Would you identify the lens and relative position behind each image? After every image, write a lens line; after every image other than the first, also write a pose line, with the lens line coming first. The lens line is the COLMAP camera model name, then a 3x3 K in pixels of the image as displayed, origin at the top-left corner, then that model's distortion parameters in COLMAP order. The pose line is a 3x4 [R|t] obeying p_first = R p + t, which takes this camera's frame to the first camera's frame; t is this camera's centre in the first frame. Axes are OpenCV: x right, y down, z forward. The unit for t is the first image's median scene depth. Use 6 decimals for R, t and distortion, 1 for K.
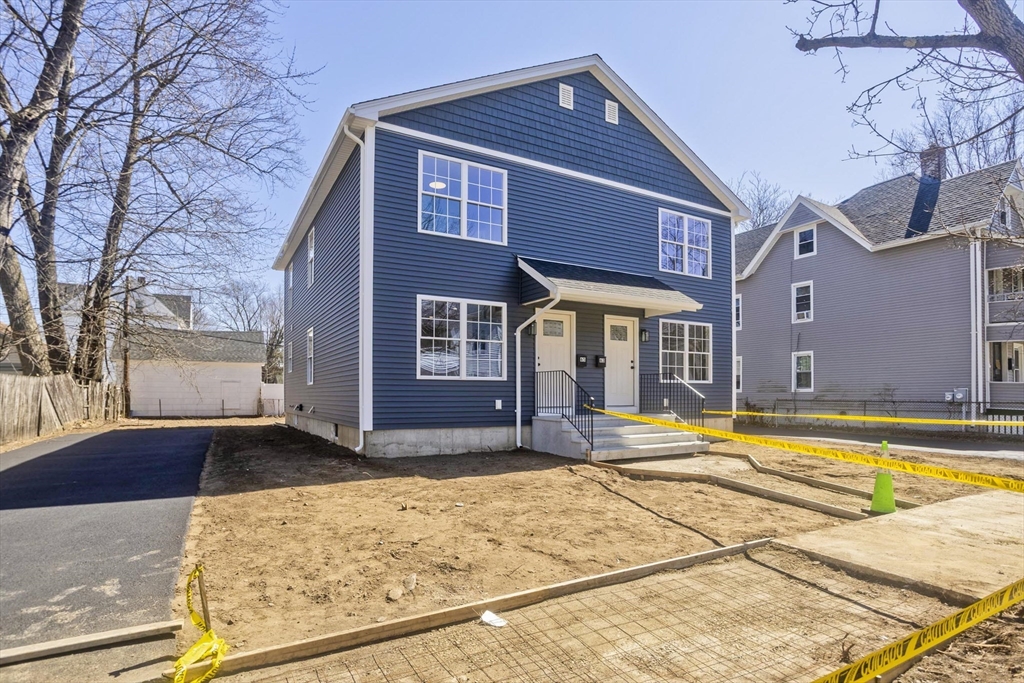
lens RADIAL K [[607.1, 0, 512.3], [0, 607.1, 373.1], [0, 0, 1]] dist [0.000216, 0.000070]
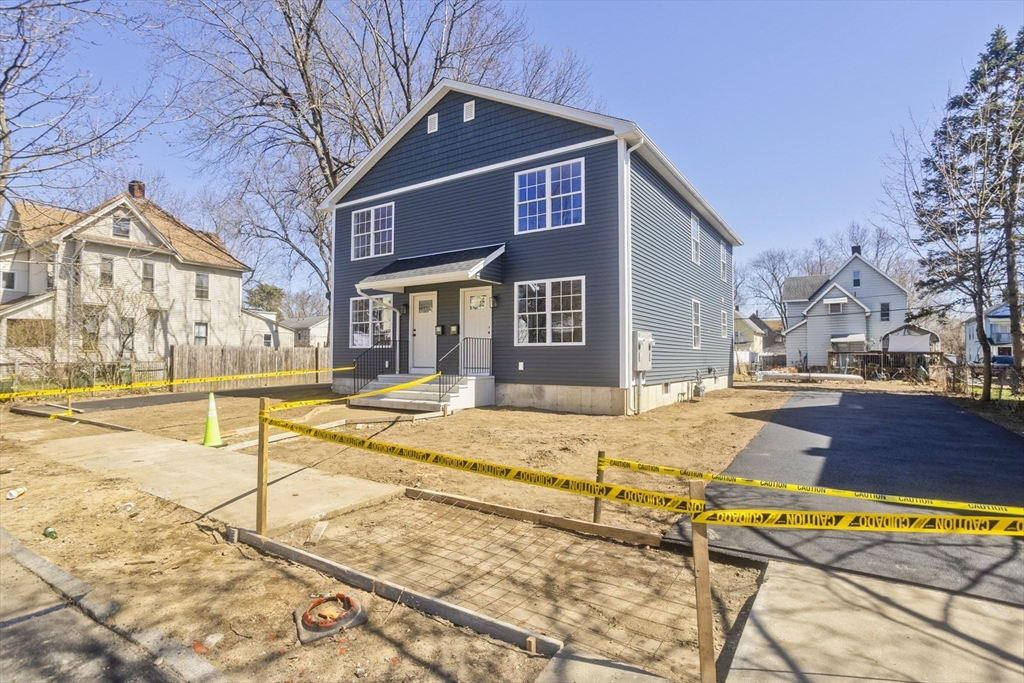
lens RADIAL K [[496.3, 0, 511.9], [0, 496.3, 324.3], [0, 0, 1]] dist [0.003522, 0.000443]
pose [[0.412998, -0.062406, -0.908591, 1.026320], [0.034463, 0.998006, -0.052883, 0.023839], [0.910080, -0.009472, 0.414325, 0.682388]]
